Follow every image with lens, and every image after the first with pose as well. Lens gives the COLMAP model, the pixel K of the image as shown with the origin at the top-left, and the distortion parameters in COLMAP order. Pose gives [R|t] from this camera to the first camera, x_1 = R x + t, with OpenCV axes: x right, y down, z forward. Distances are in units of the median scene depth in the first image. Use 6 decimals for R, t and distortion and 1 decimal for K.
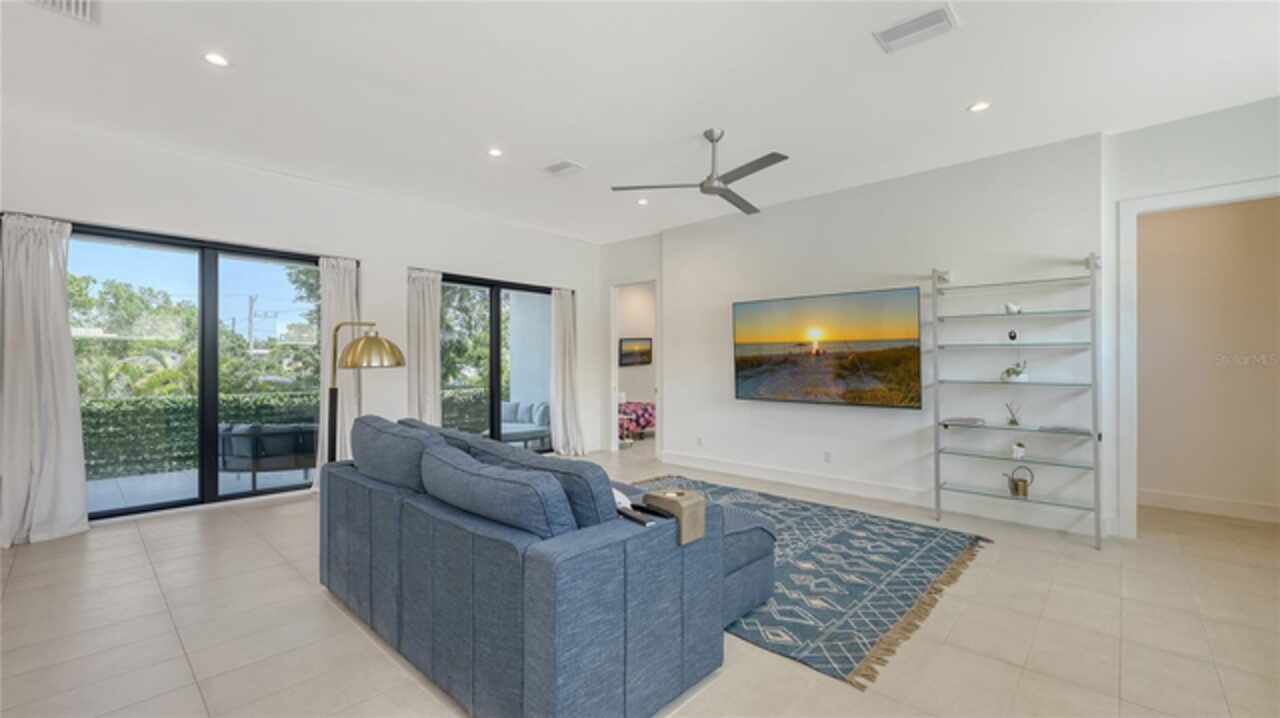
lens RADIAL K [[529.5, 0, 638.4], [0, 529.5, 361.6], [0, 0, 1]] dist [0.000372, -0.000048]
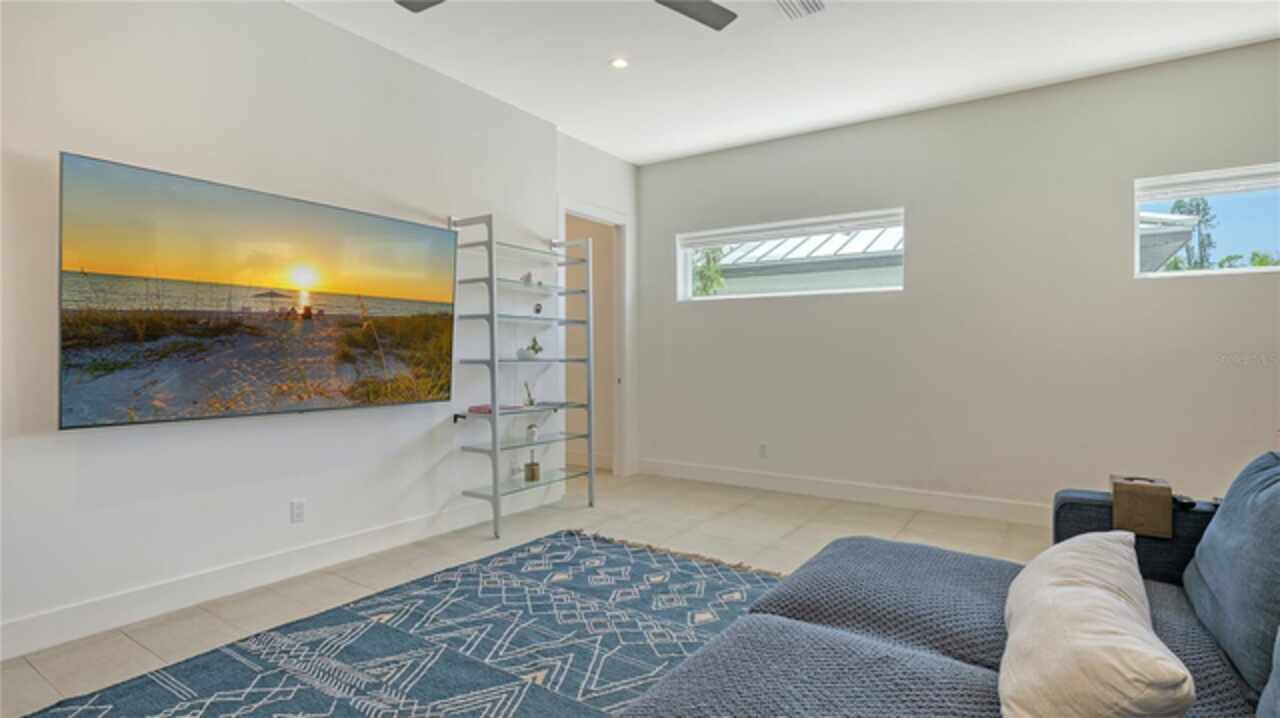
lens RADIAL K [[628.1, 0, 643.7], [0, 628.1, 357.4], [0, 0, 1]] dist [-0.046089, -0.000956]
pose [[-0.163611, -0.008812, 0.986486, -0.344972], [-0.002853, 0.999960, 0.008459, 0.022248], [-0.986521, -0.001431, -0.163630, 0.857692]]
